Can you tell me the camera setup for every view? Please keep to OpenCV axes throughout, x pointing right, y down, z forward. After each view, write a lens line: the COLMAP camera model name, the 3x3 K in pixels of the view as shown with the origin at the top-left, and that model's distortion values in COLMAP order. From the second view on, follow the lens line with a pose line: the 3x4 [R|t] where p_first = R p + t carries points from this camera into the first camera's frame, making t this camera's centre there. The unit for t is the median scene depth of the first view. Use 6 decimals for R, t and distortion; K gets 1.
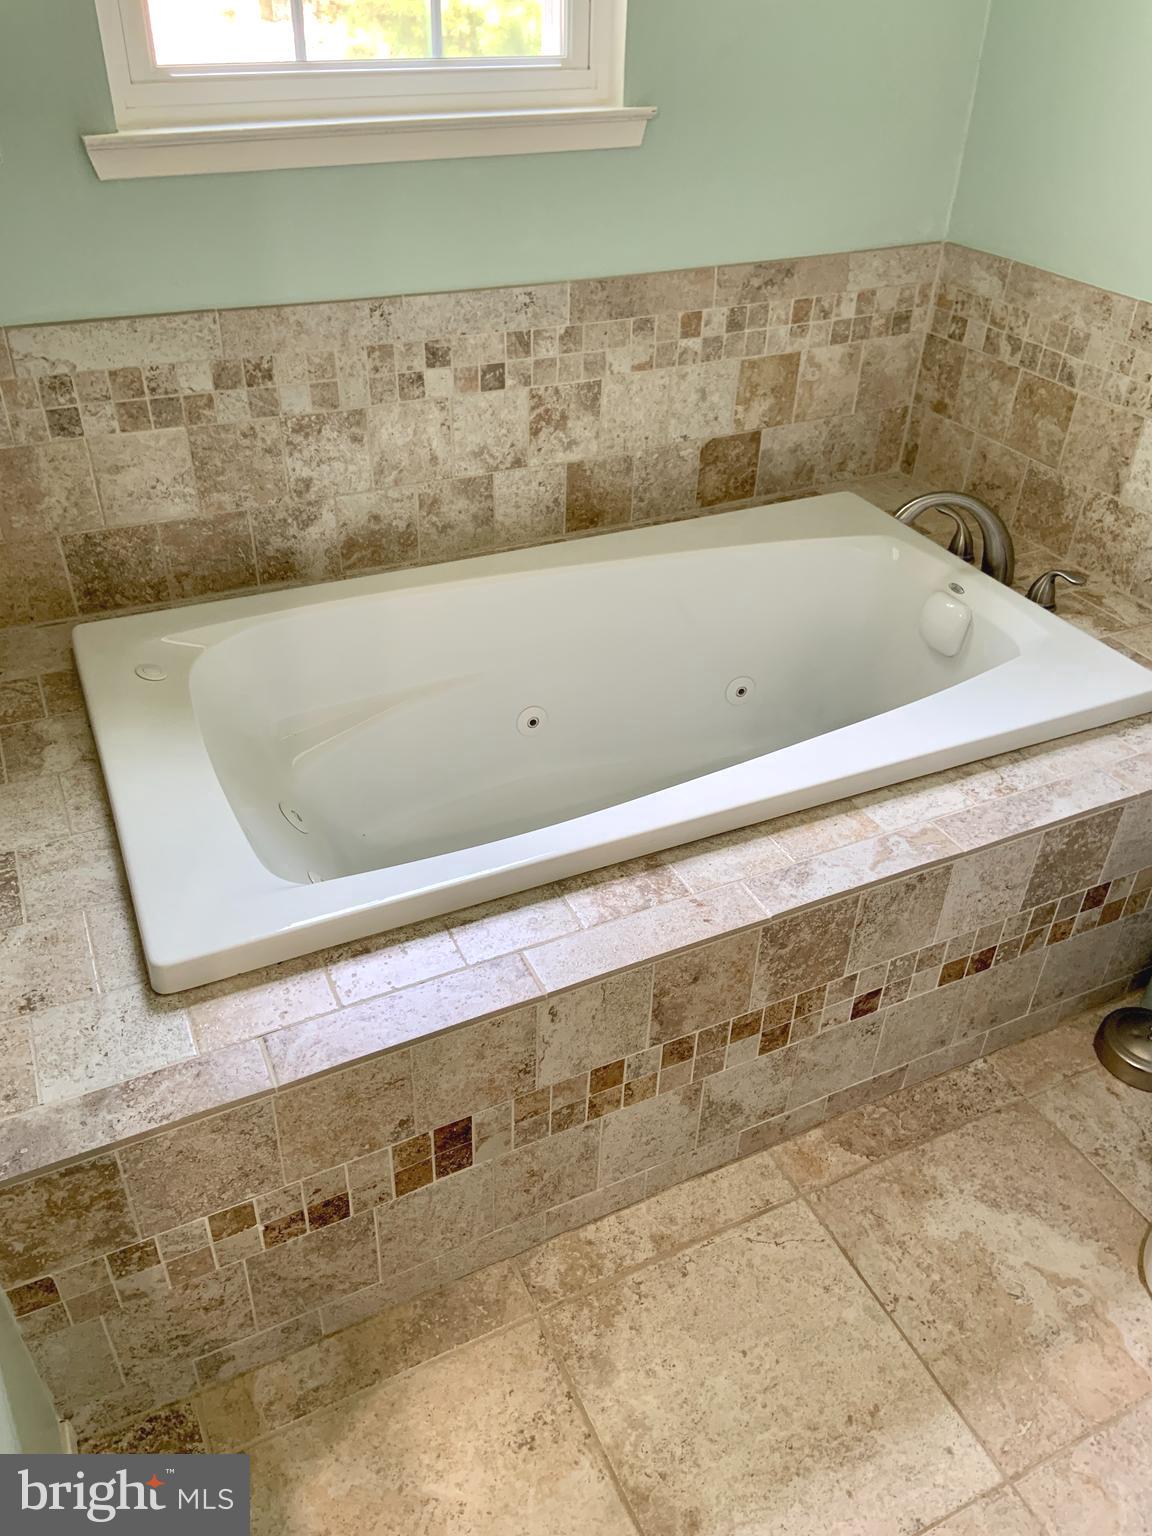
lens RADIAL K [[1202.1, 0, 574.3], [0, 1202.1, 770.2], [0, 0, 1]] dist [0.134904, -0.184877]
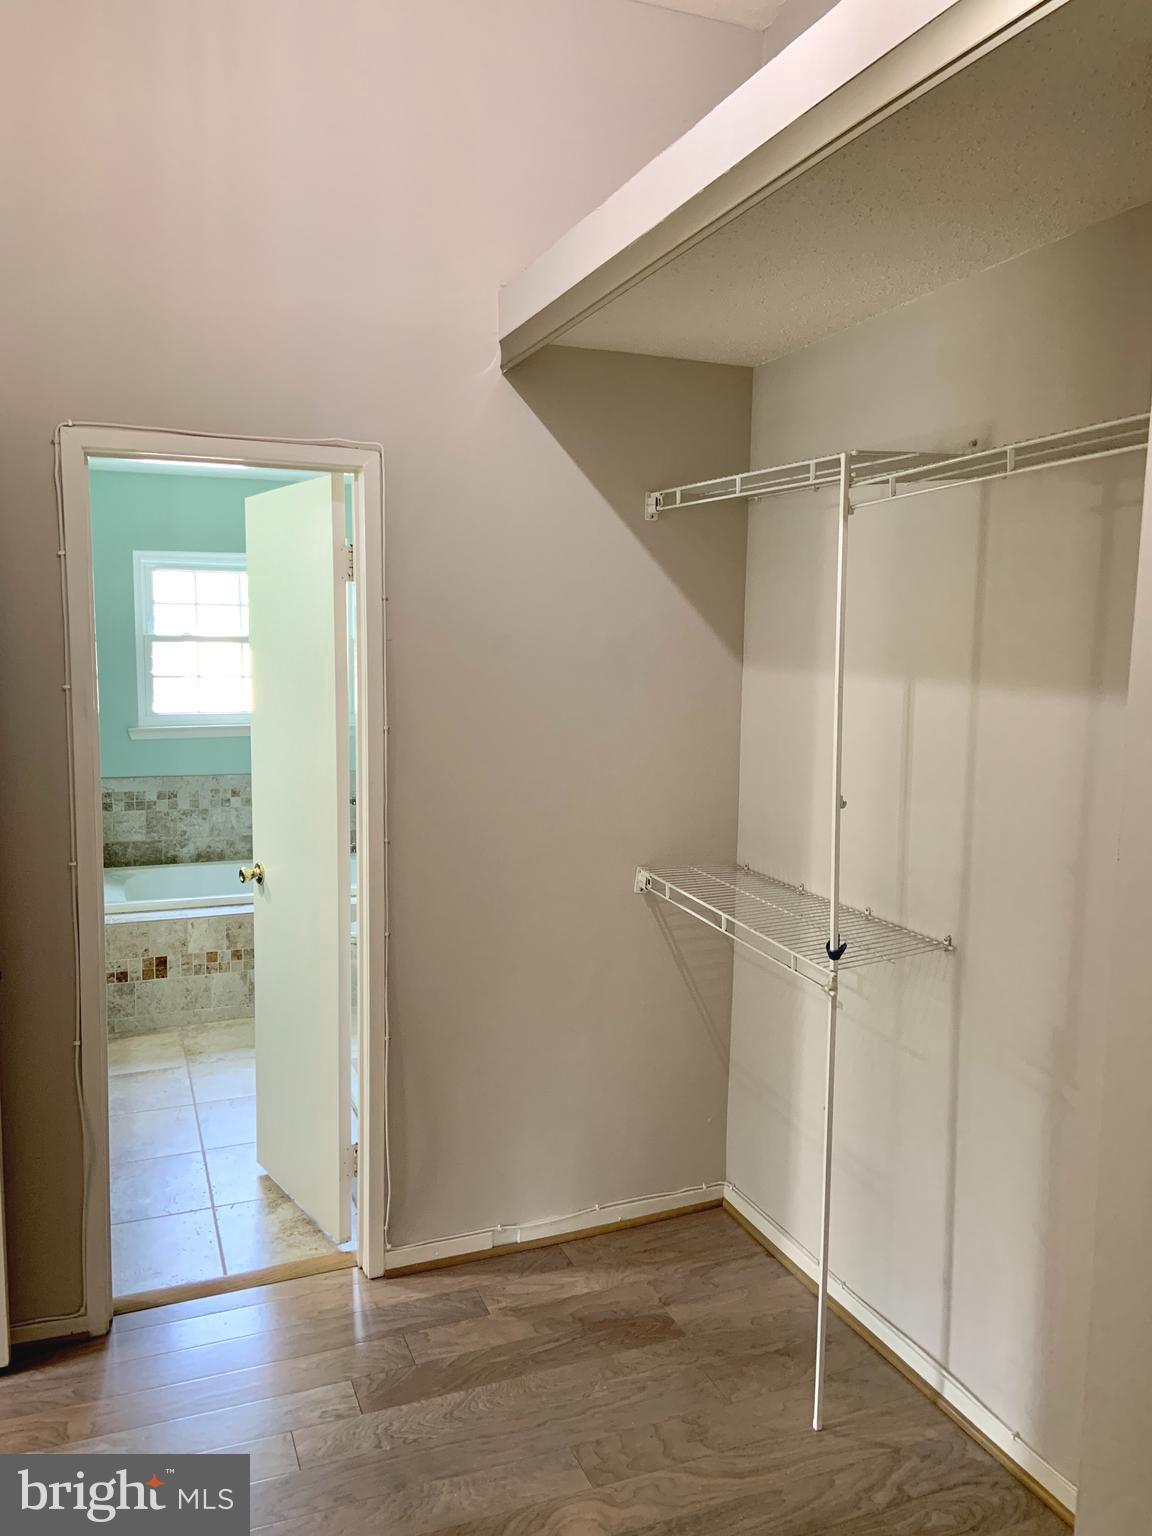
lens RADIAL K [[1170.8, 0, 581.4], [0, 1170.8, 757.1], [0, 0, 1]] dist [0.124423, -0.167415]
pose [[0.998452, 0.004865, -0.055404, 1.084123], [-0.030969, 0.876073, -0.481184, 1.155434], [0.046197, 0.482155, 0.874867, -1.880907]]
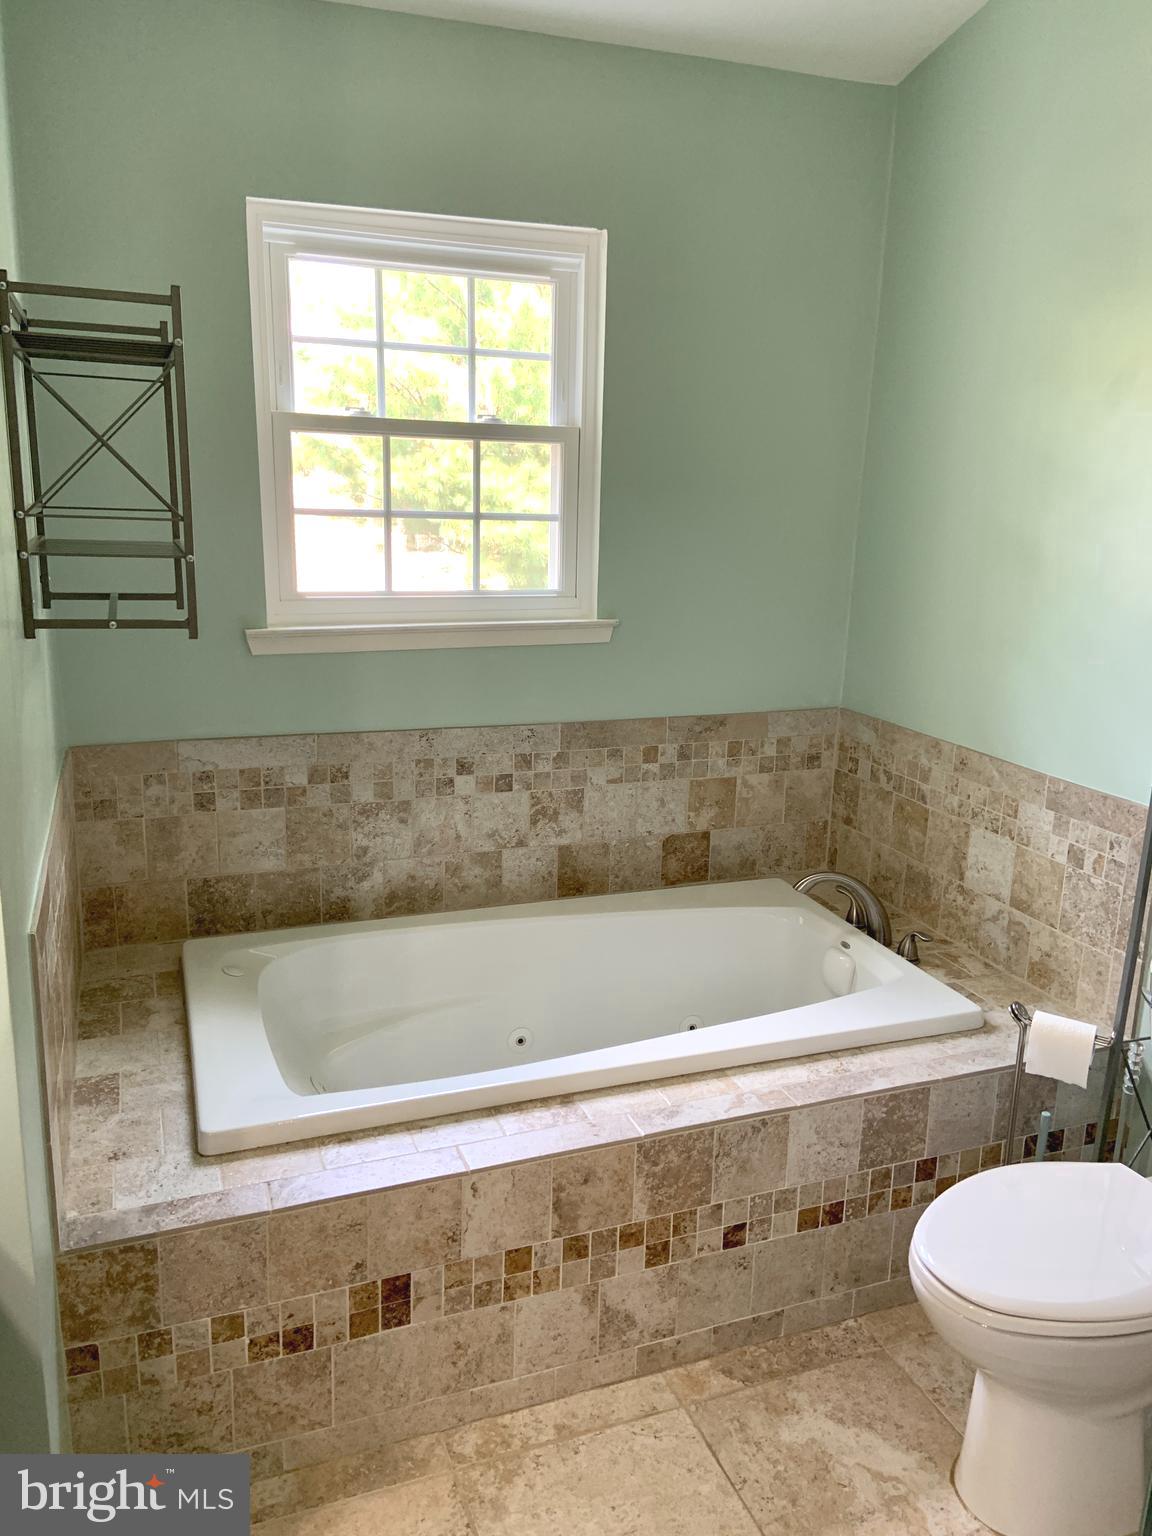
lens RADIAL K [[1202.1, 0, 574.3], [0, 1202.1, 770.2], [0, 0, 1]] dist [0.134904, -0.184877]
pose [[0.996447, 0.024932, -0.080453, 0.155299], [-0.052188, 0.932493, -0.357398, 0.194164], [0.066111, 0.360326, 0.930481, -0.368460]]
